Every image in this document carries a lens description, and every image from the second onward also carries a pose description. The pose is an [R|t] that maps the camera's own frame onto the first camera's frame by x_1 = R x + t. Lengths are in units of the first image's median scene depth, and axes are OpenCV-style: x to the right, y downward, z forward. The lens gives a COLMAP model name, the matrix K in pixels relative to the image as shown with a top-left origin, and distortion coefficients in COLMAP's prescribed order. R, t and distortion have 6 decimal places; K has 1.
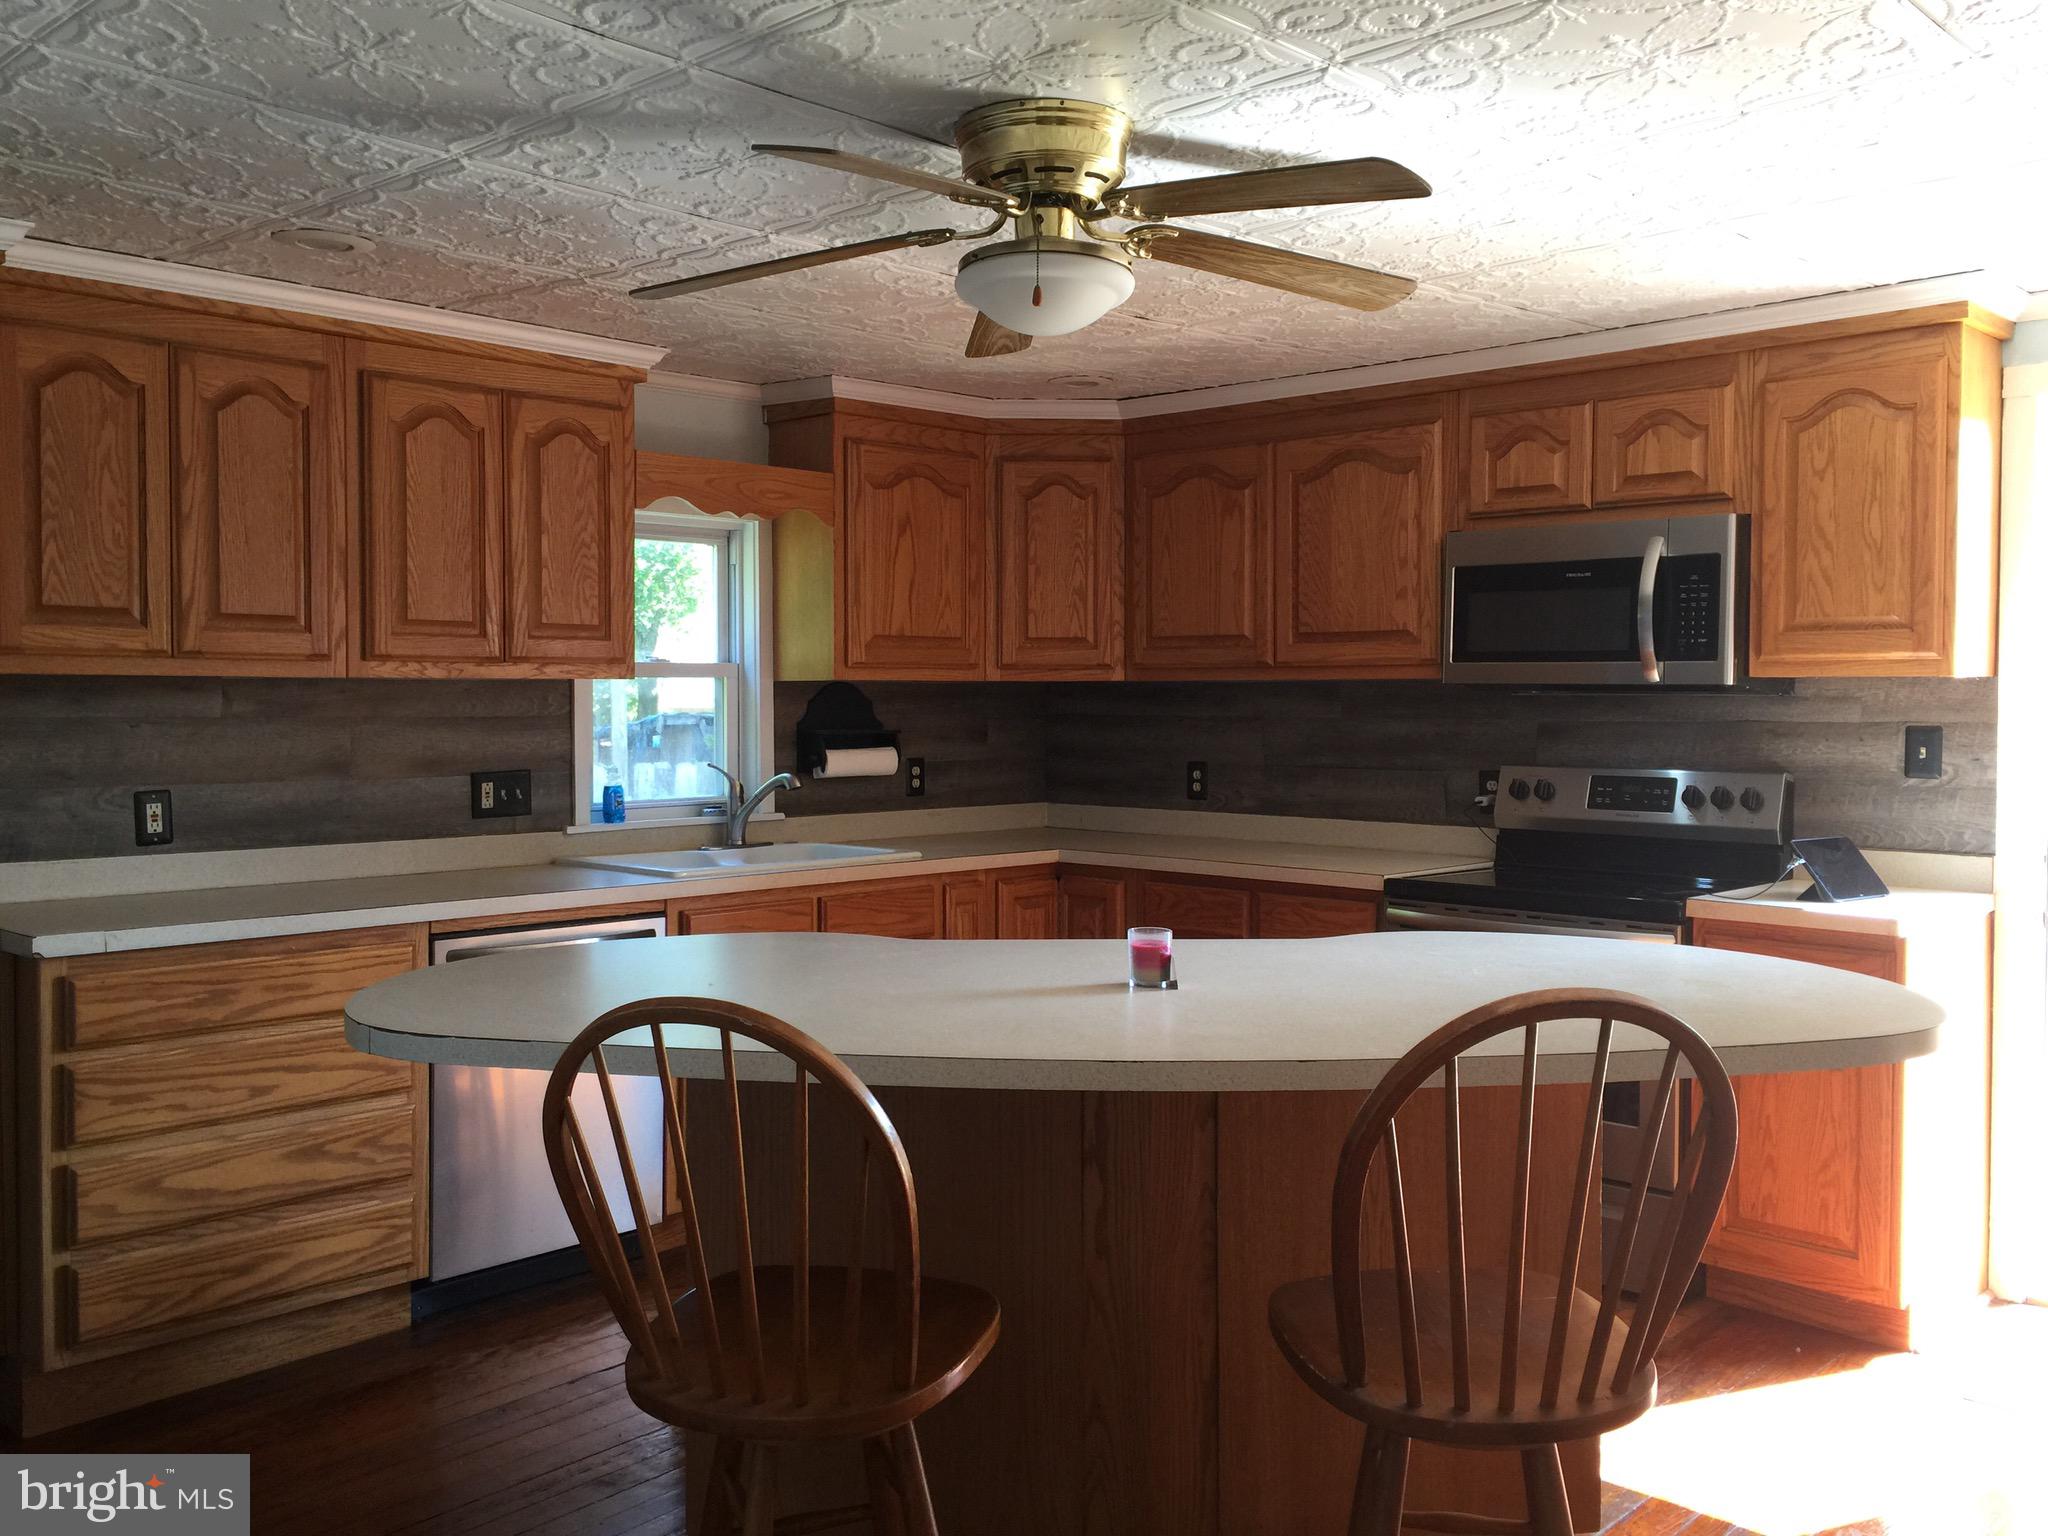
lens RADIAL K [[1740.1, 0, 1023.4], [0, 1740.1, 759.4], [0, 0, 1]] dist [0.013008, 0.006768]
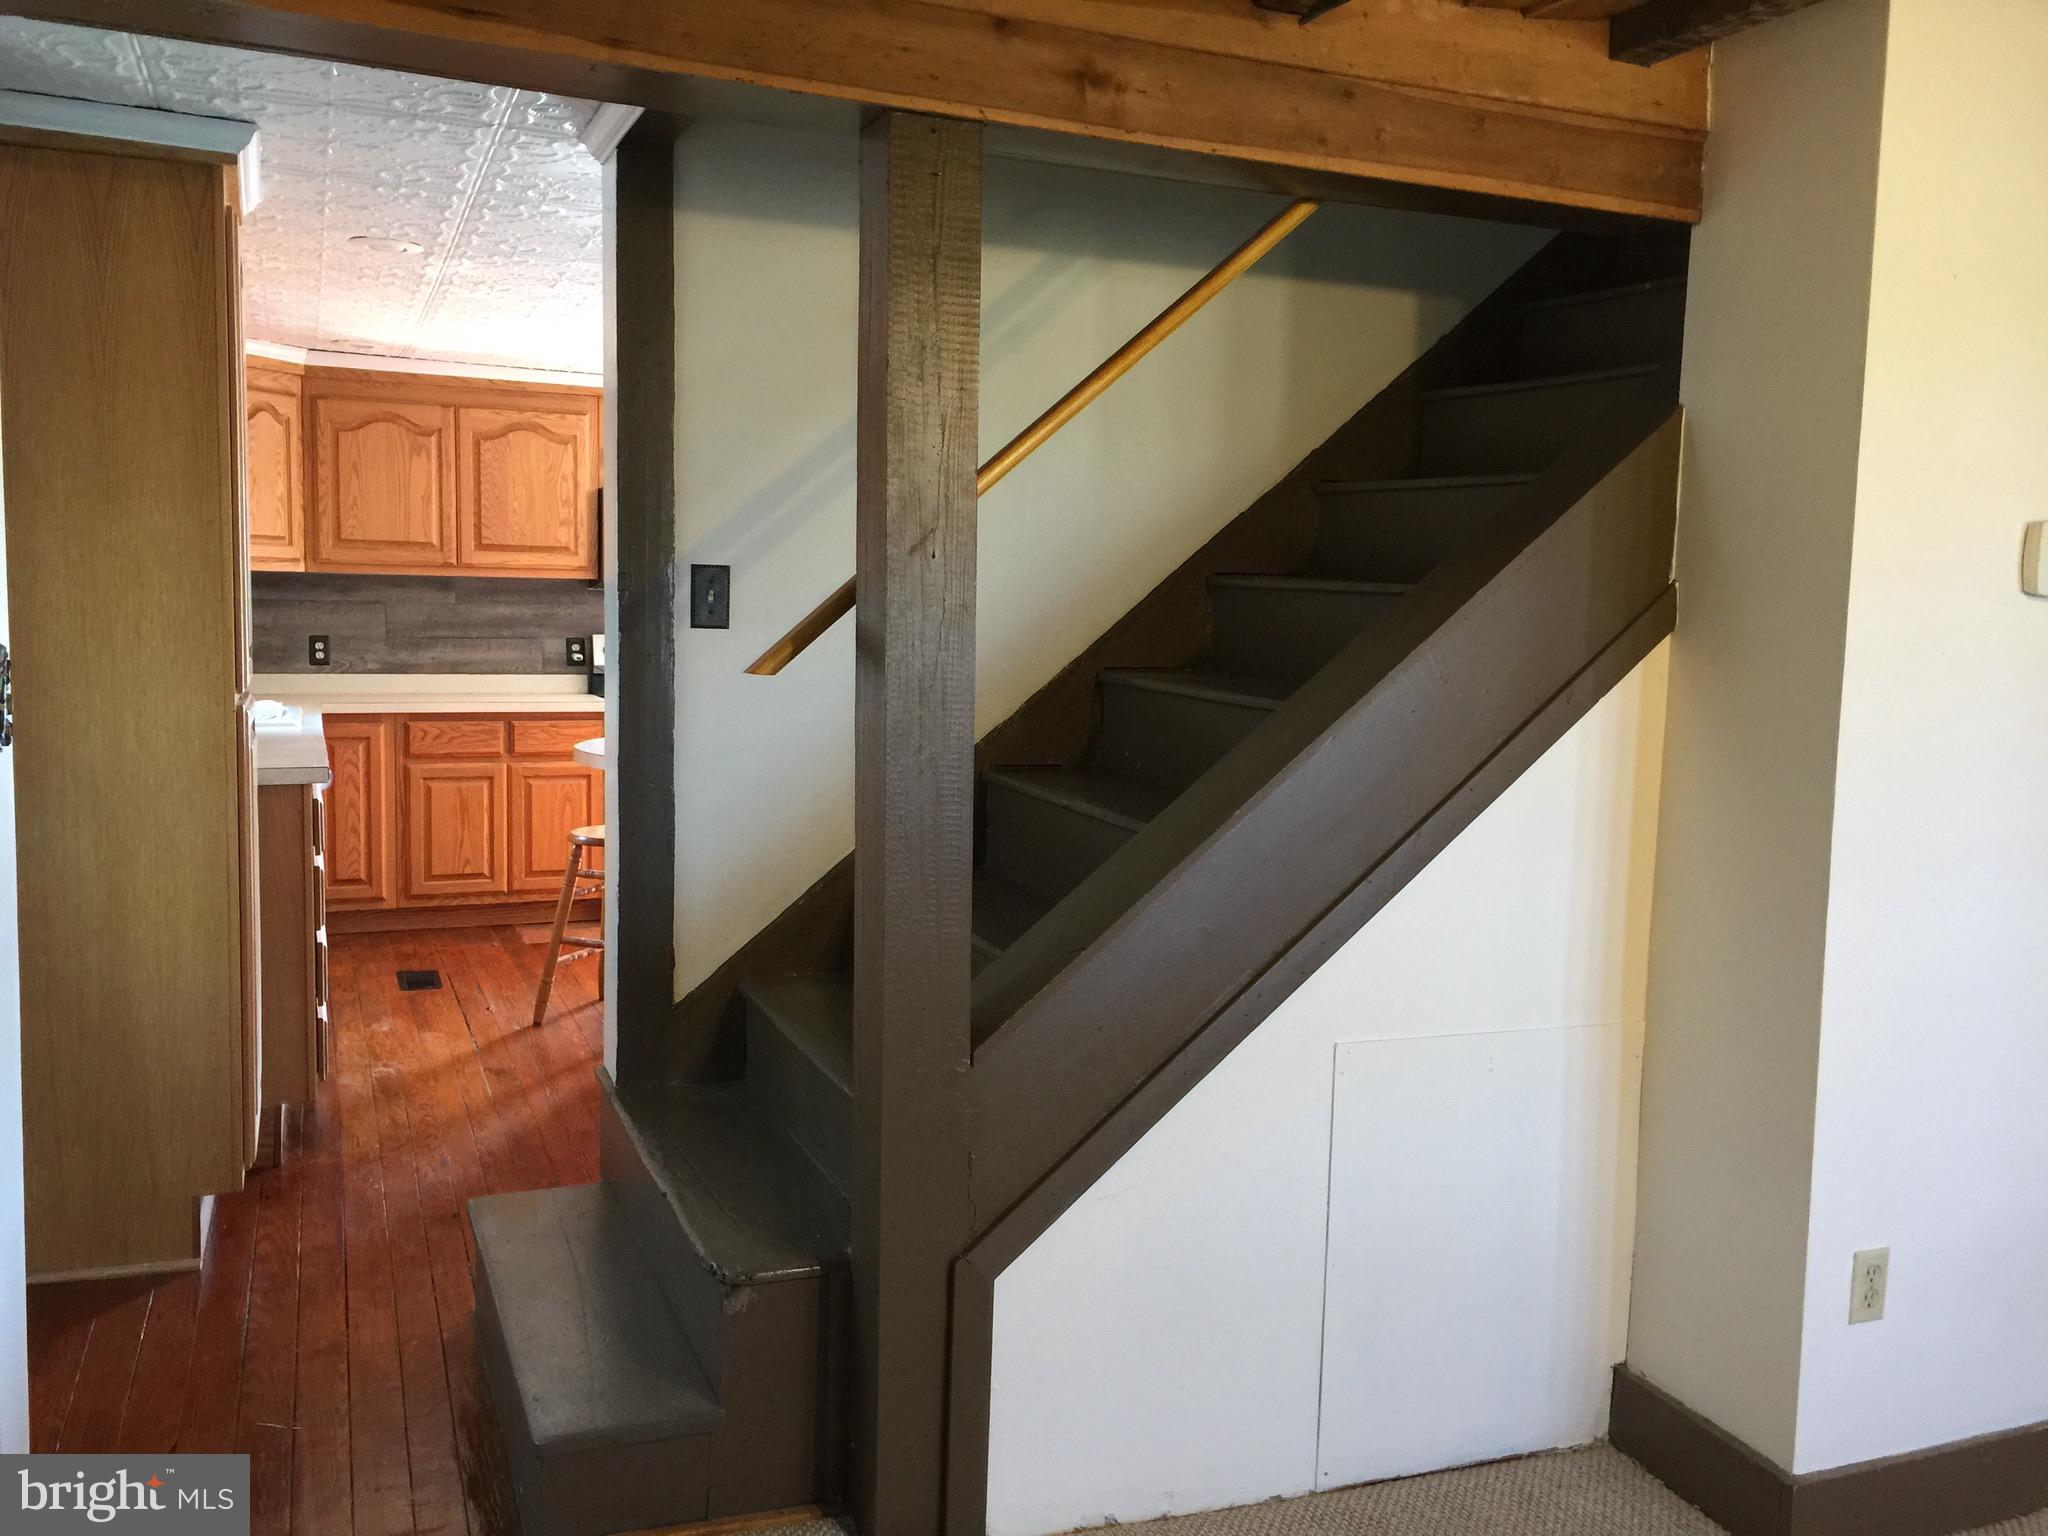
lens RADIAL K [[1740.1, 0, 1024.6], [0, 1740.1, 770.2], [0, 0, 1]] dist [0.013008, 0.006768]
pose [[0.400641, -0.078878, 0.912834, -0.975383], [0.013040, 0.996677, 0.080399, 0.003916], [-0.916143, -0.020308, 0.400338, 0.002815]]
